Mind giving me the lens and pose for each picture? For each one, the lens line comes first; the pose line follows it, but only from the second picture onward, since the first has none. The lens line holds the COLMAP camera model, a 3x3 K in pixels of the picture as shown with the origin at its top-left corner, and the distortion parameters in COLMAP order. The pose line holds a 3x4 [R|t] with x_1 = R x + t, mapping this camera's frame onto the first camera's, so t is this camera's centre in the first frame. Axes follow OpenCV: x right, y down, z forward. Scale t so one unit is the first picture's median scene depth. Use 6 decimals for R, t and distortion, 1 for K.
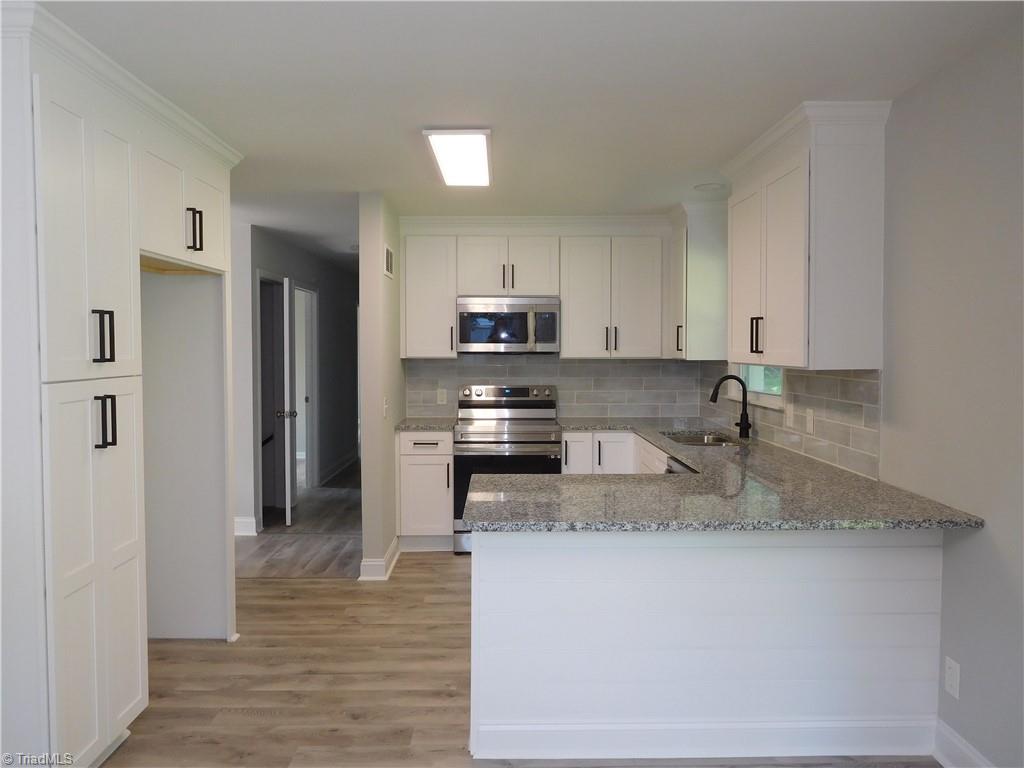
lens RADIAL K [[754.0, 0, 513.5], [0, 754.0, 394.7], [0, 0, 1]] dist [-0.031272, 0.007029]
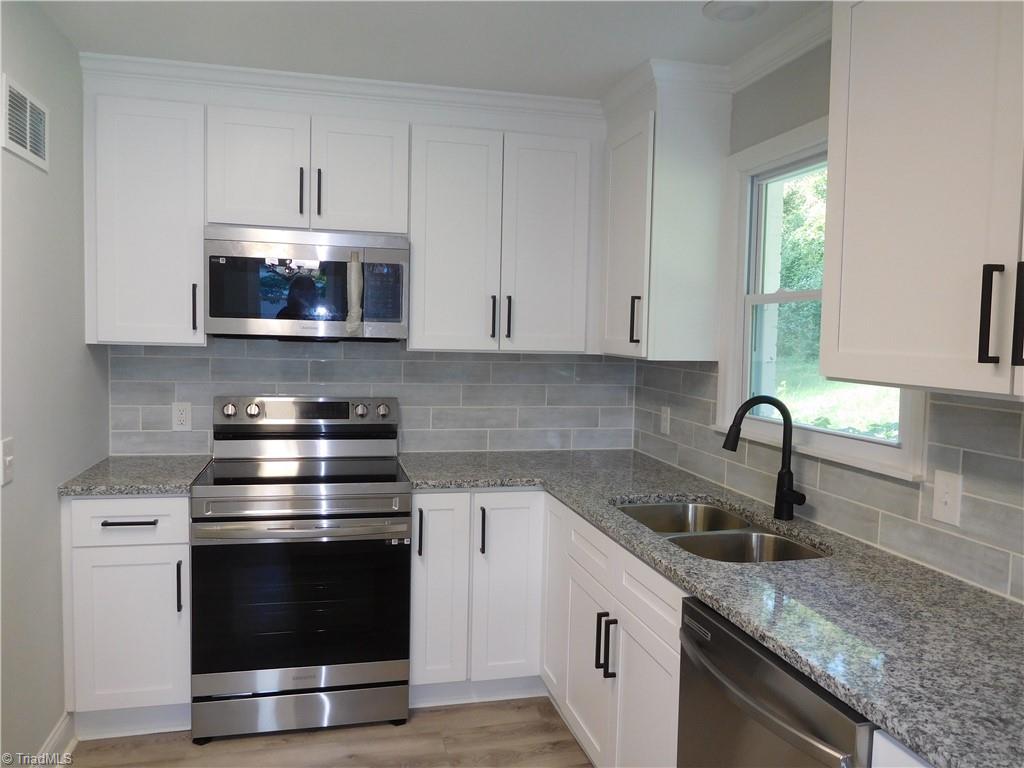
lens RADIAL K [[760.8, 0, 514.2], [0, 760.8, 388.3], [0, 0, 1]] dist [-0.026801, 0.010396]
pose [[0.972712, 0.008869, 0.231847, 0.010319], [-0.012025, 0.999853, 0.012202, -0.030320], [-0.231705, -0.014657, 0.972676, 0.476825]]
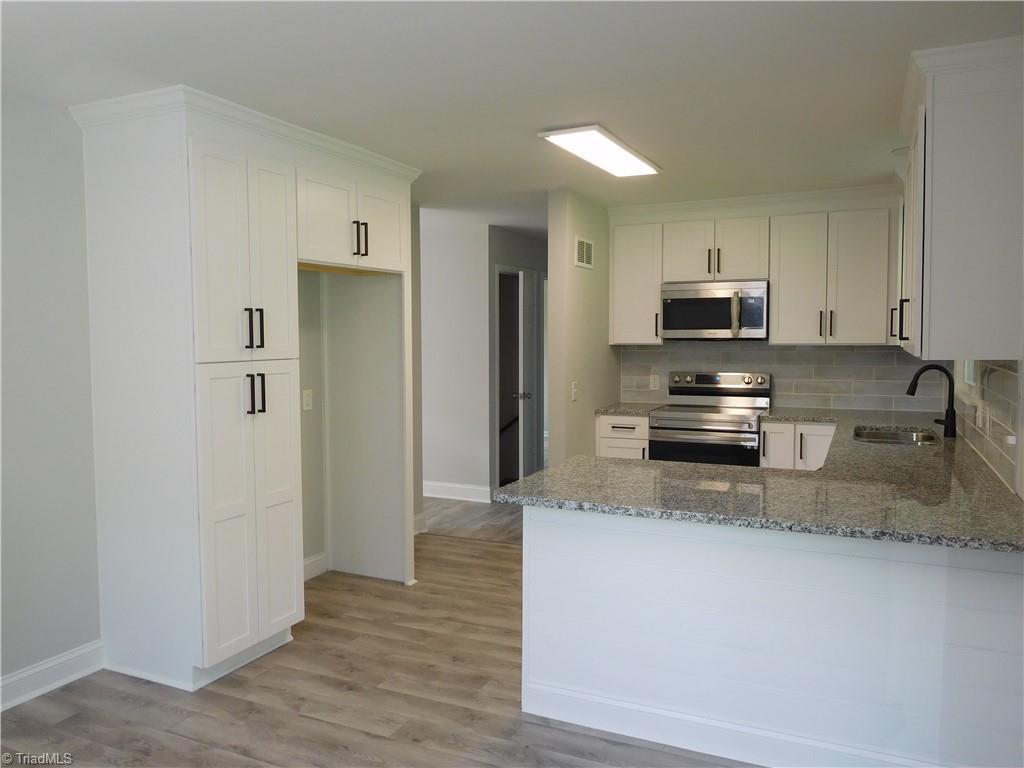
lens RADIAL K [[754.0, 0, 513.5], [0, 754.0, 394.7], [0, 0, 1]] dist [-0.031272, 0.007029]
pose [[0.897591, 0.029313, -0.439854, 0.202285], [-0.020938, 0.999495, 0.023883, -0.001492], [0.440332, -0.012228, 0.897752, 0.008469]]
